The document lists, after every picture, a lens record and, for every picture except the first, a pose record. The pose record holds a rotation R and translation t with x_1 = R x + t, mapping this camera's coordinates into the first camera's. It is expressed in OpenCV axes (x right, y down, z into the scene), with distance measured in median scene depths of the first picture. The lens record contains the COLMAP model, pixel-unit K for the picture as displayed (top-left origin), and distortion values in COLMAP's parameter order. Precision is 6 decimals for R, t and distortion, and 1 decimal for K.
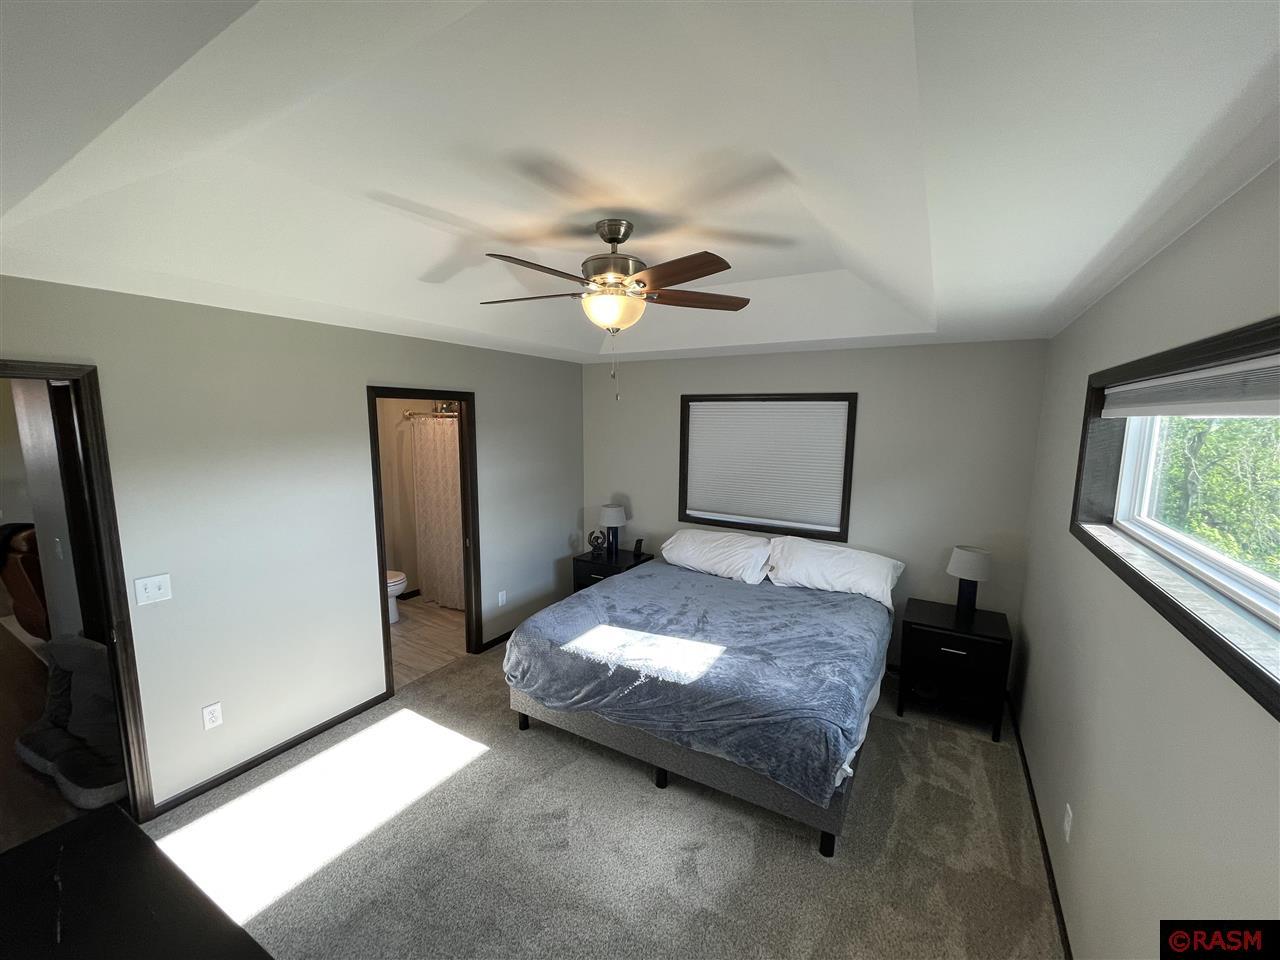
lens RADIAL K [[516.2, 0, 632.2], [0, 516.2, 481.8], [0, 0, 1]] dist [0.001722, -0.001315]
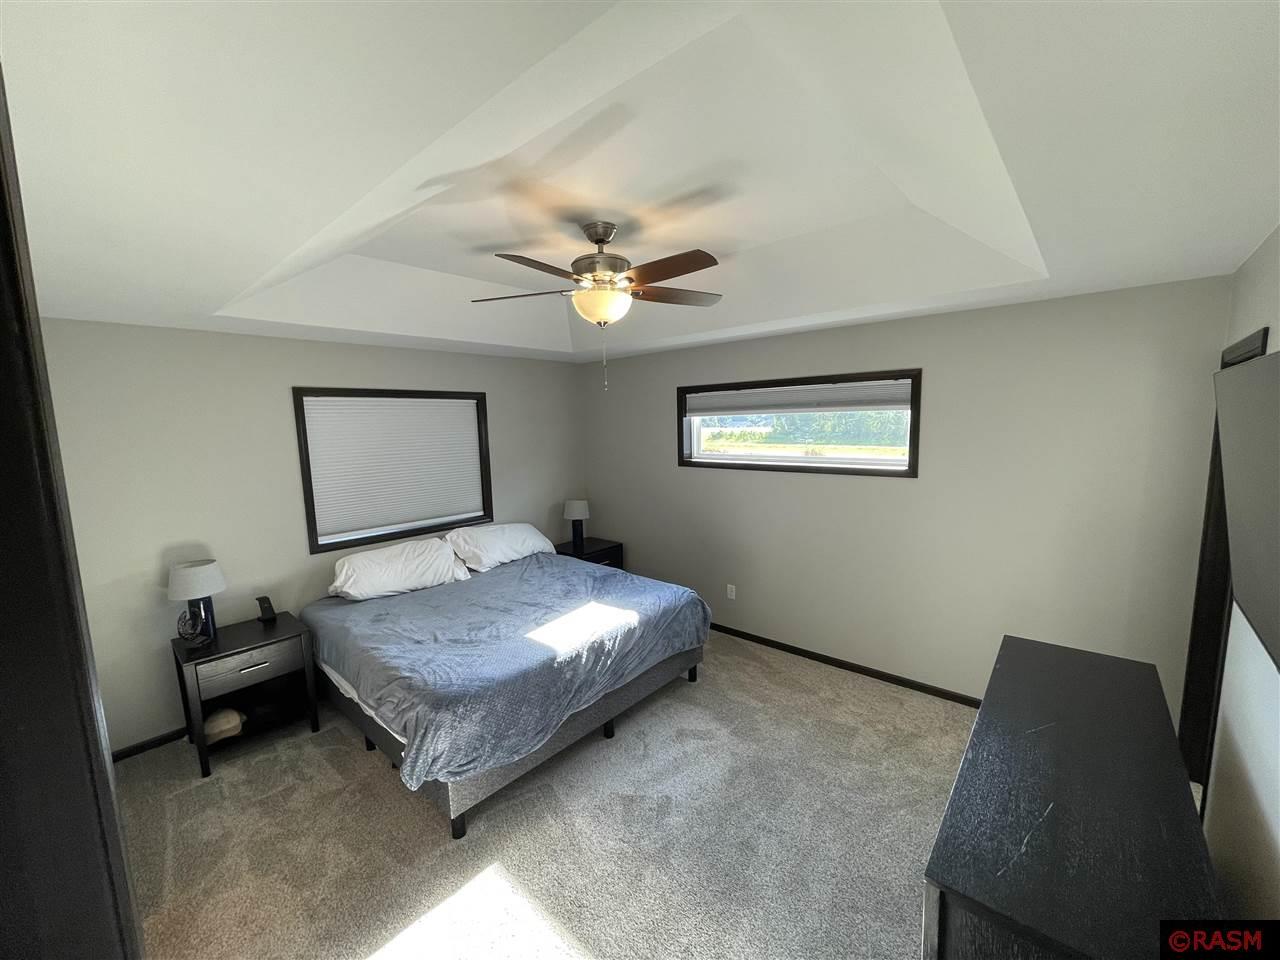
lens RADIAL K [[516.2, 0, 633.8], [0, 516.2, 485.4], [0, 0, 1]] dist [0.001722, -0.001315]
pose [[0.185662, -0.137824, 0.972900, -0.649306], [0.150849, 0.982375, 0.110379, -0.042331], [-0.970966, 0.126268, 0.203180, 0.447253]]
